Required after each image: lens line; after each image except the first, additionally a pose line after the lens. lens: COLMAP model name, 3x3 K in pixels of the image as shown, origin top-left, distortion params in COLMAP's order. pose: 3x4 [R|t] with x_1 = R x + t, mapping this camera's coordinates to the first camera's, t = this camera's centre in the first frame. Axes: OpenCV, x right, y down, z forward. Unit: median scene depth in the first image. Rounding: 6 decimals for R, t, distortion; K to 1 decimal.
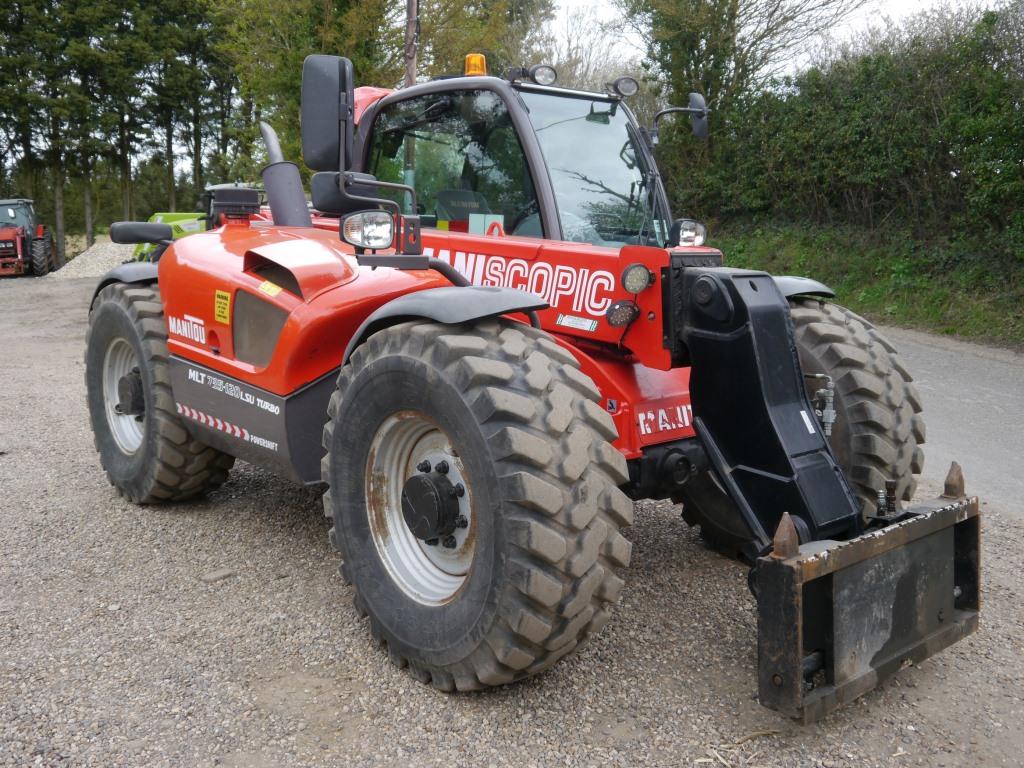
lens RADIAL K [[1001.7, 0, 511.8], [0, 1001.7, 384.1], [0, 0, 1]] dist [-0.025266, 0.000000]
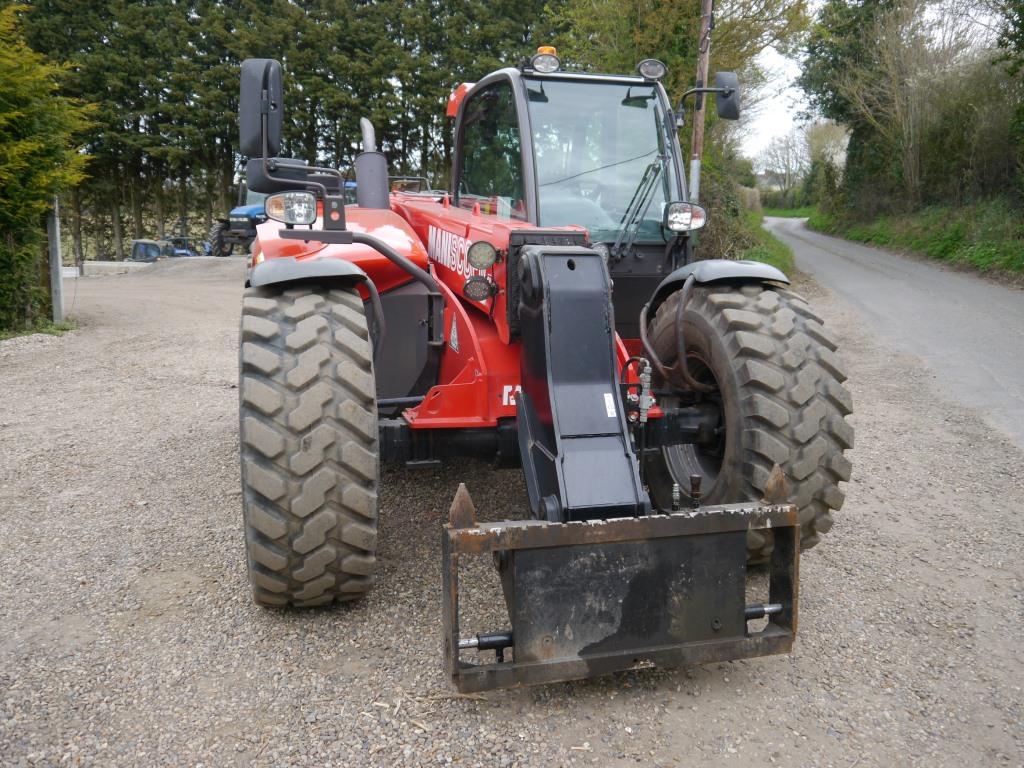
lens RADIAL K [[924.6, 0, 511.8], [0, 924.6, 383.7], [0, 0, 1]] dist [0.003790, 0.003822]
pose [[0.905603, 0.081755, -0.416173, 0.537291], [-0.072768, 0.996646, 0.037441, -0.009088], [0.417838, -0.003622, 0.908514, 0.124156]]
